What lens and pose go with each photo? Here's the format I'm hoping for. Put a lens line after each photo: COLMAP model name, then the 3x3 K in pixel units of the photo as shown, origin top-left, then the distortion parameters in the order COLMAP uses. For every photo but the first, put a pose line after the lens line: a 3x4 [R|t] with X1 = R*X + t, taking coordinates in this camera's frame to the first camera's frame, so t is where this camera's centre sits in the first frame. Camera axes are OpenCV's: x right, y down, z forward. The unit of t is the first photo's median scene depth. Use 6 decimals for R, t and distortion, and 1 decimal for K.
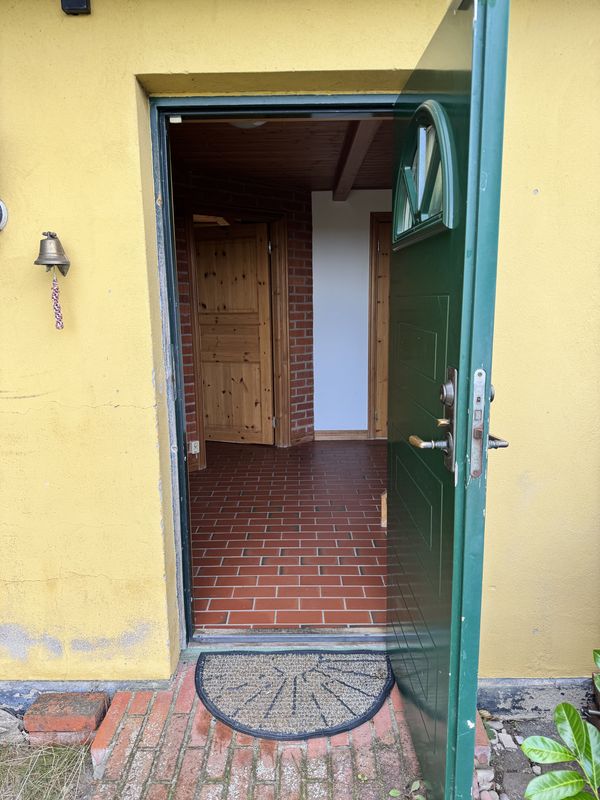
lens RADIAL K [[549.7, 0, 300.0], [0, 549.7, 400.0], [0, 0, 1]] dist [0.131891, -0.175512]
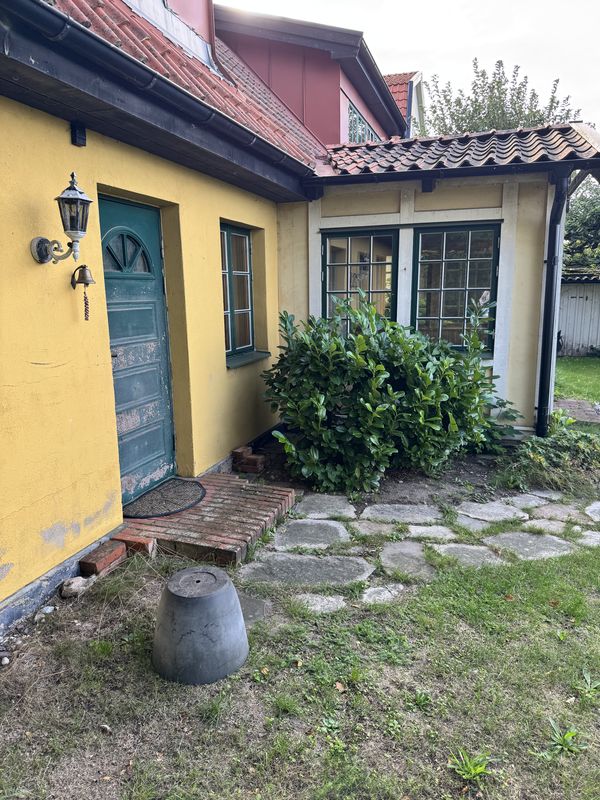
lens RADIAL K [[549.7, 0, 300.0], [0, 549.7, 400.0], [0, 0, 1]] dist [0.131891, -0.175512]
pose [[0.314017, -0.174562, 0.933232, -1.810340], [0.181498, 0.975861, 0.121465, 0.020468], [-0.931907, 0.131238, 0.338120, -0.152875]]
